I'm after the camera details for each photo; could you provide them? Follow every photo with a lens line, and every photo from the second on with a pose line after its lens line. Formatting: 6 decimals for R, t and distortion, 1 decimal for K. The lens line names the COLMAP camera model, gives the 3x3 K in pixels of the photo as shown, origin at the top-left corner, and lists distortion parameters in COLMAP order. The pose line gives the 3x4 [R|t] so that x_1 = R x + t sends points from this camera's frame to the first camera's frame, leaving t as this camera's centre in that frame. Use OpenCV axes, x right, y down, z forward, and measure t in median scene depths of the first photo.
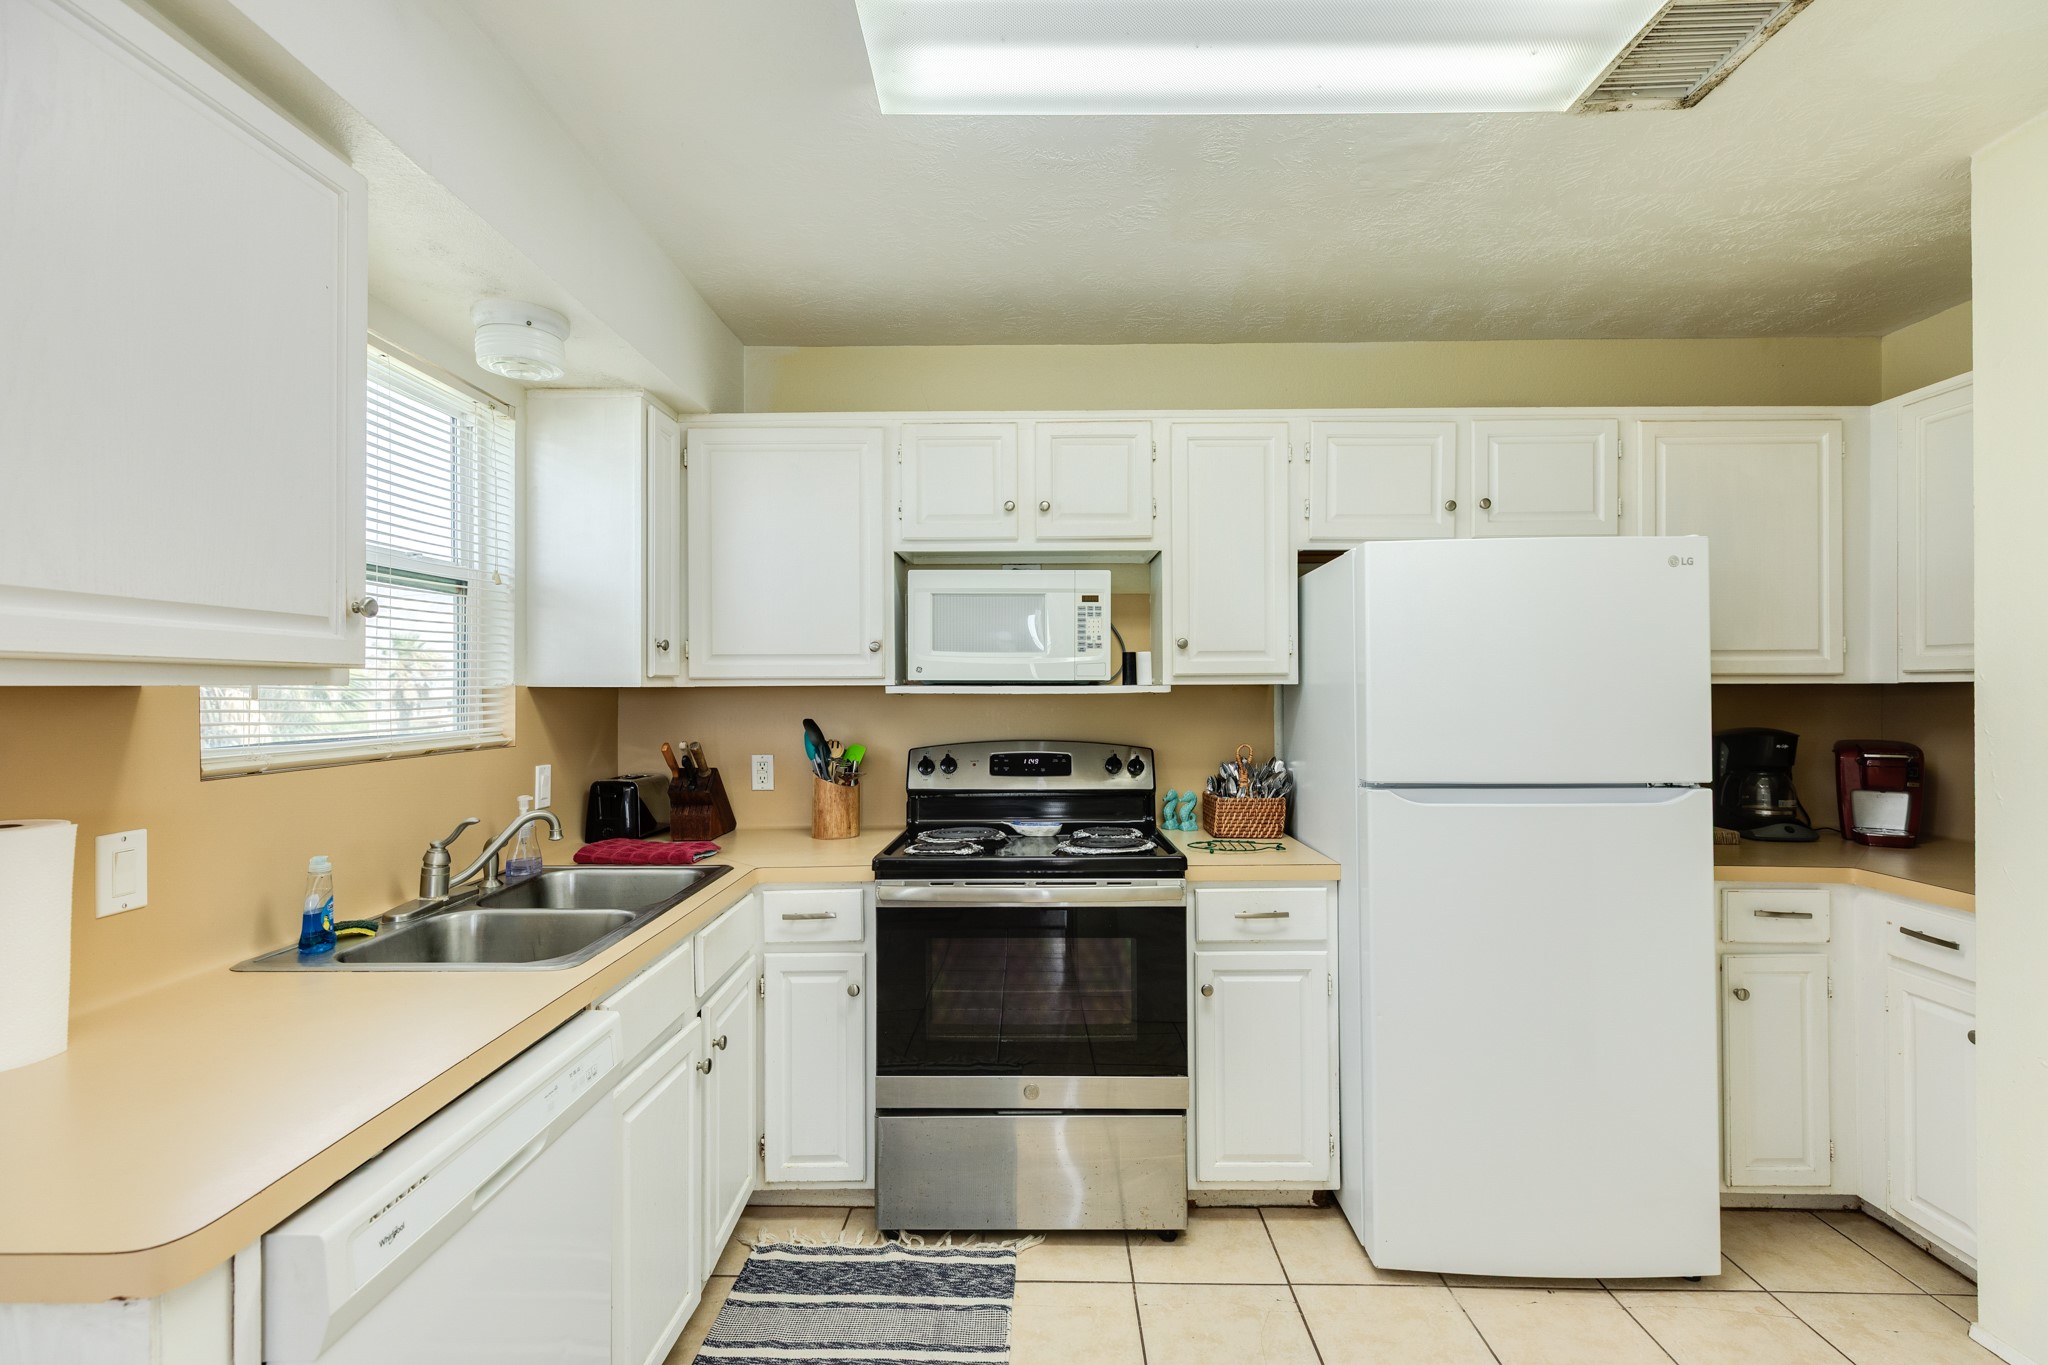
lens RADIAL K [[913.0, 0, 1024.0], [0, 913.0, 682.4], [0, 0, 1]] dist [0.006152, -0.000308]
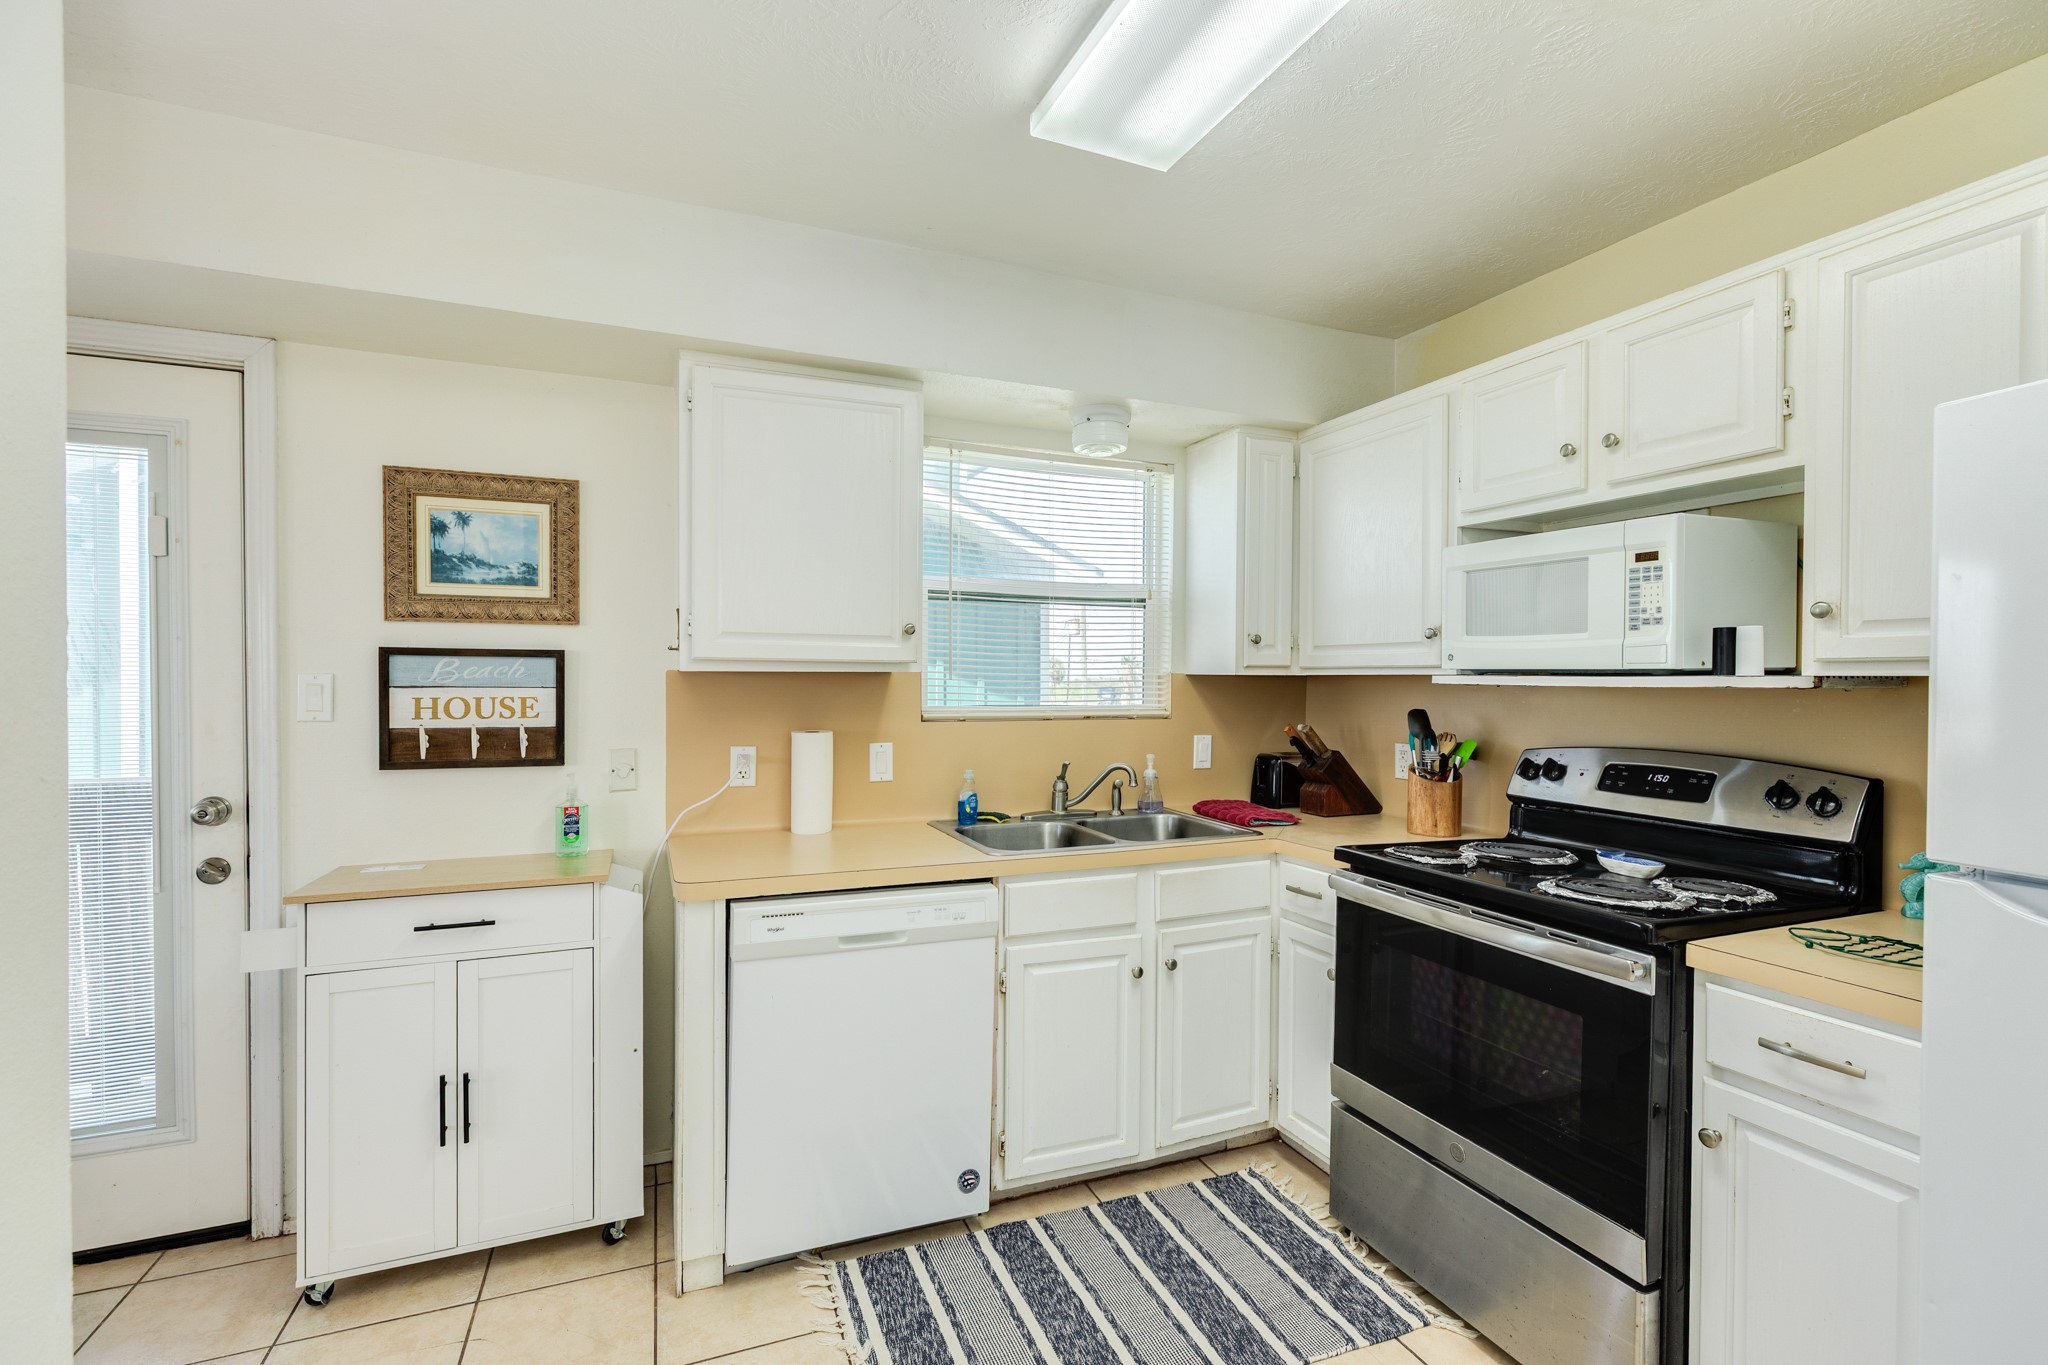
lens RADIAL K [[913.0, 0, 1022.8], [0, 913.0, 681.8], [0, 0, 1]] dist [0.006152, -0.000308]
pose [[0.398030, 0.011970, -0.917294, 0.551611], [-0.003031, 0.999927, 0.011733, 0.000890], [0.917367, -0.001890, 0.398037, 0.256614]]
